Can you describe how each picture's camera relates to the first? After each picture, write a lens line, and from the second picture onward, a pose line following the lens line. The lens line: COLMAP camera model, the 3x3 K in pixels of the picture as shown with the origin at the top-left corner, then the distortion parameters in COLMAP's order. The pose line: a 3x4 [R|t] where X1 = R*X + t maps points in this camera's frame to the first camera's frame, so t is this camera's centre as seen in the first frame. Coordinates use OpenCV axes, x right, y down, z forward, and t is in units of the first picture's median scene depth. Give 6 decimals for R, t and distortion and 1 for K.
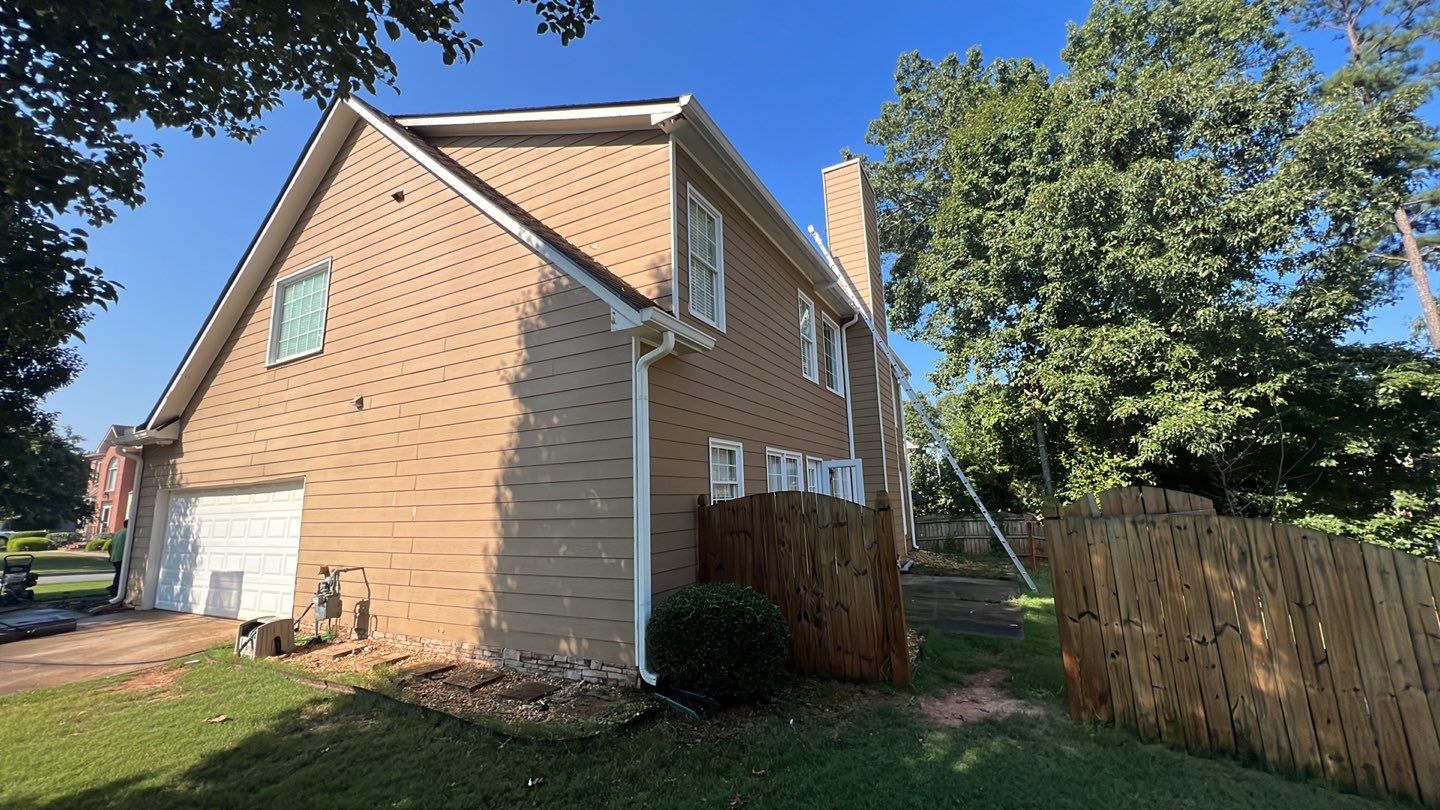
lens RADIAL K [[546.1, 0, 720.0], [0, 546.1, 407.7], [0, 0, 1]] dist [-0.000675, 0.000362]
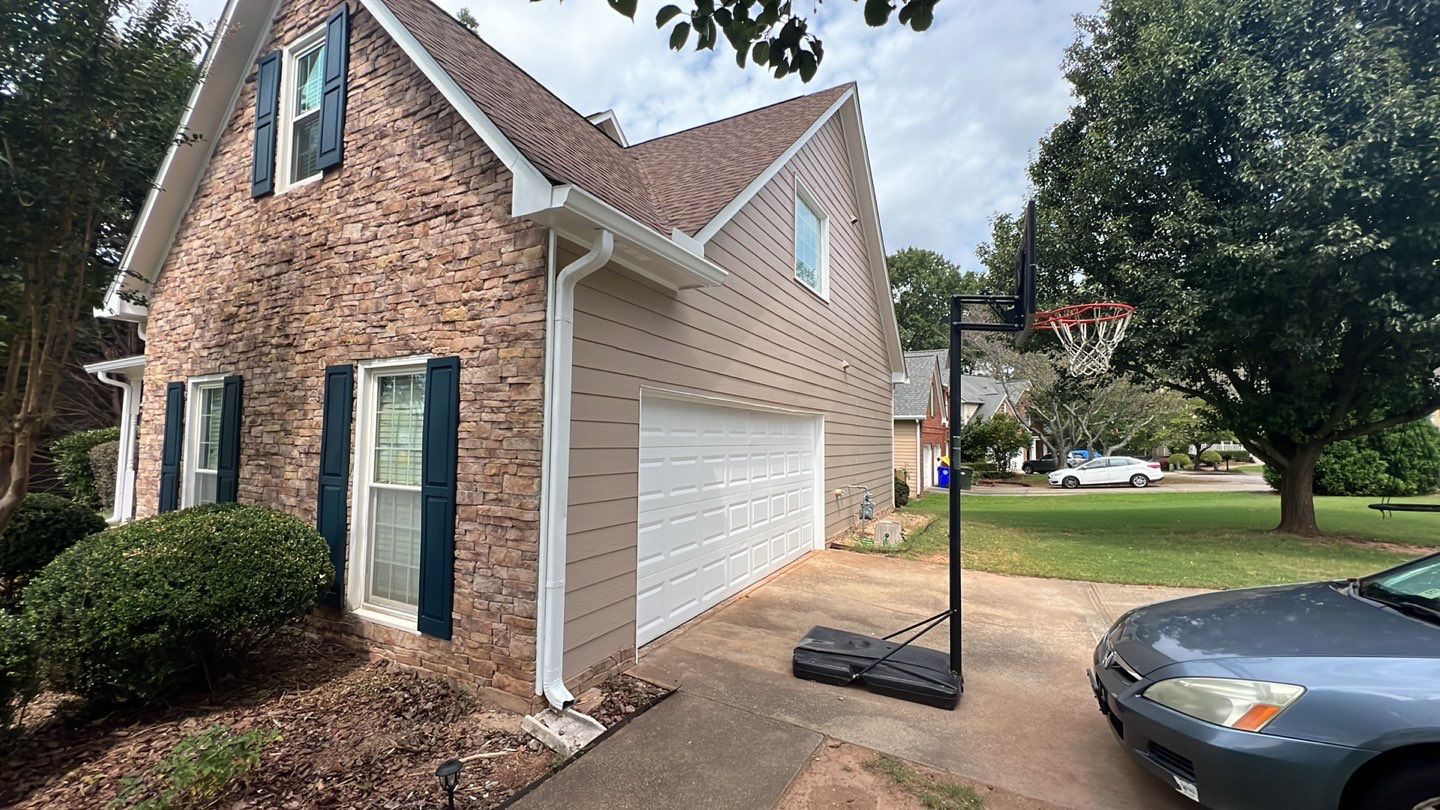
lens RADIAL K [[546.1, 0, 720.0], [0, 546.1, 407.7], [0, 0, 1]] dist [-0.000675, 0.000362]
pose [[-0.004480, 0.086259, 0.996263, -2.866829], [-0.182584, 0.979455, -0.085624, 0.376970], [-0.983180, -0.182285, 0.011362, 1.850741]]
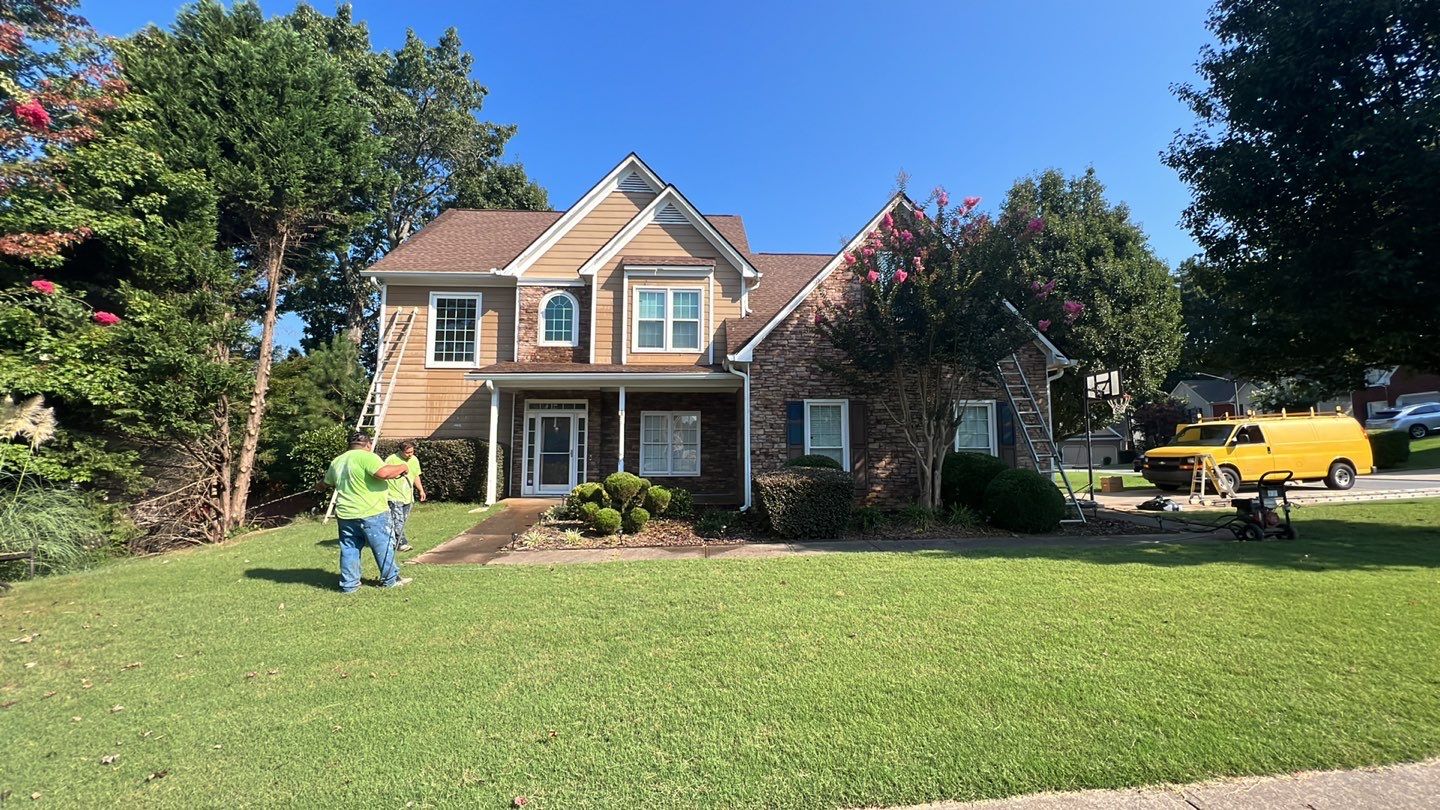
lens RADIAL K [[550.0, 0, 718.2], [0, 550.0, 408.6], [0, 0, 1]] dist [0.001560, 0.000043]
pose [[-0.498770, 0.108432, 0.859925, -3.568084], [-0.133766, 0.970626, -0.199978, 1.063779], [-0.856350, -0.214772, -0.469615, 4.811459]]
